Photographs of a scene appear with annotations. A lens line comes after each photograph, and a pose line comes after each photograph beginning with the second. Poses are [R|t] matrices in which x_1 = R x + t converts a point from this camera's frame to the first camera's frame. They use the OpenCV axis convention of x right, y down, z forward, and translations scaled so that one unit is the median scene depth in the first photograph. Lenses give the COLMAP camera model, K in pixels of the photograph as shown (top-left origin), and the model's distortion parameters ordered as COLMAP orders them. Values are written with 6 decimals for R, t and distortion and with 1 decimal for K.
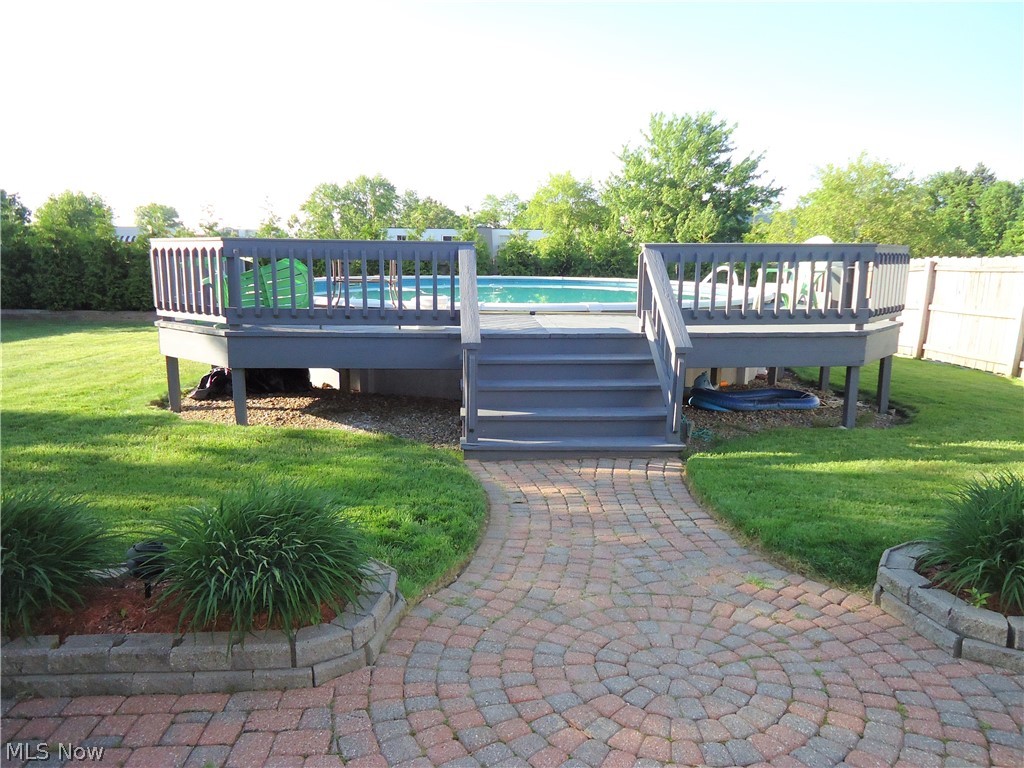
lens RADIAL K [[745.2, 0, 513.2], [0, 745.2, 383.7], [0, 0, 1]] dist [0.004515, -0.005896]
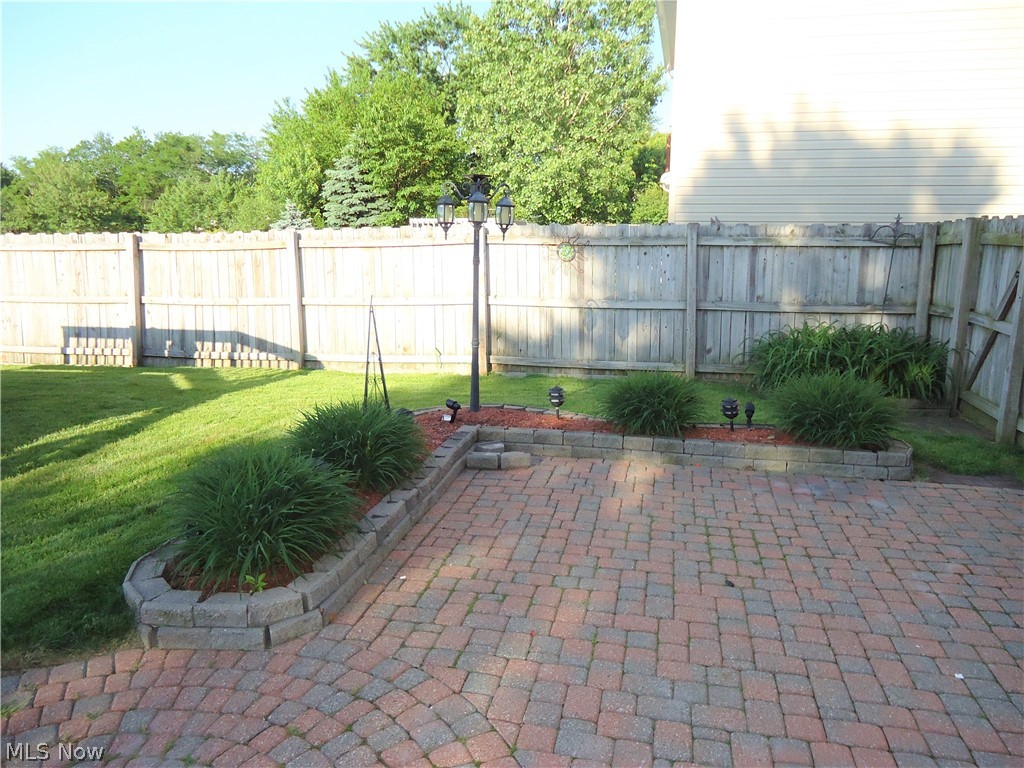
lens RADIAL K [[745.2, 0, 512.9], [0, 745.2, 382.6], [0, 0, 1]] dist [0.004515, -0.005896]
pose [[0.263426, -0.203620, 0.942945, -0.149744], [0.174571, 0.971394, 0.160994, -0.063819], [-0.948753, 0.122201, 0.291436, 0.343527]]
